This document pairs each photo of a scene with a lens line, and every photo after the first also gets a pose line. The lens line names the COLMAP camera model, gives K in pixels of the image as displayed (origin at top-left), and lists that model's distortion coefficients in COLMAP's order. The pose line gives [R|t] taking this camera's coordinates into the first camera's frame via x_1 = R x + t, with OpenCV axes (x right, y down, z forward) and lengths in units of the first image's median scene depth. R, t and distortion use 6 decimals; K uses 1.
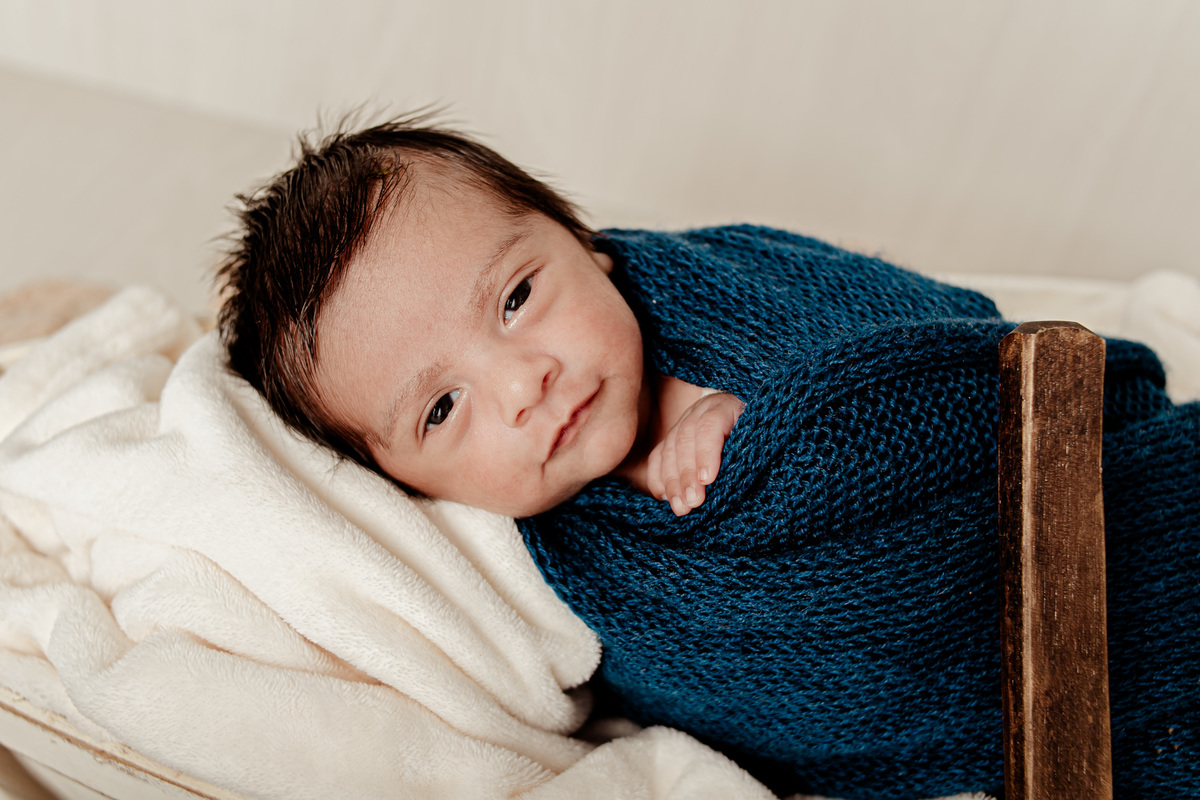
lens RADIAL K [[1655.1, 0, 605.8], [0, 1655.1, 404.3], [0, 0, 1]] dist [0.134870, 0.000000]
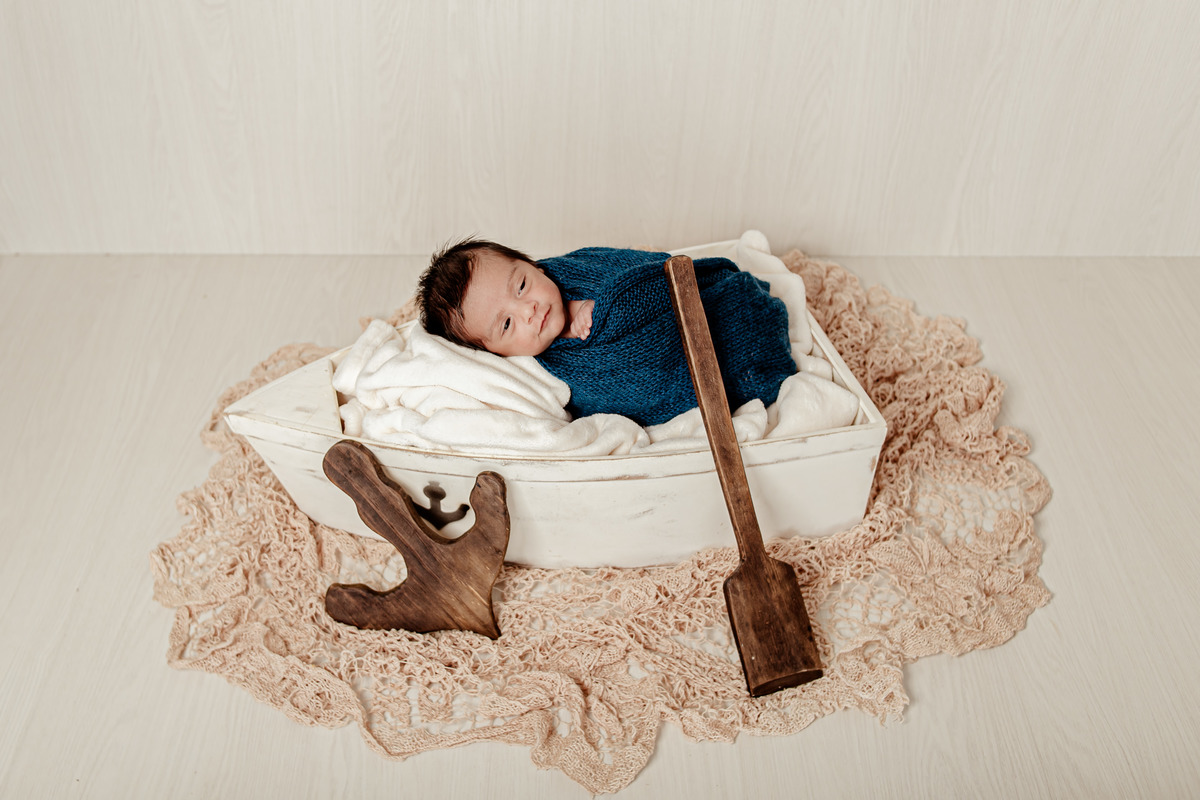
lens RADIAL K [[1655.1, 0, 596.8], [0, 1655.1, 394.7], [0, 0, 1]] dist [0.134870, 0.000000]
pose [[0.970989, -0.232436, 0.056162, -0.136902], [0.233746, 0.972133, -0.017913, 0.233091], [-0.050433, 0.030521, 0.998261, -2.215448]]
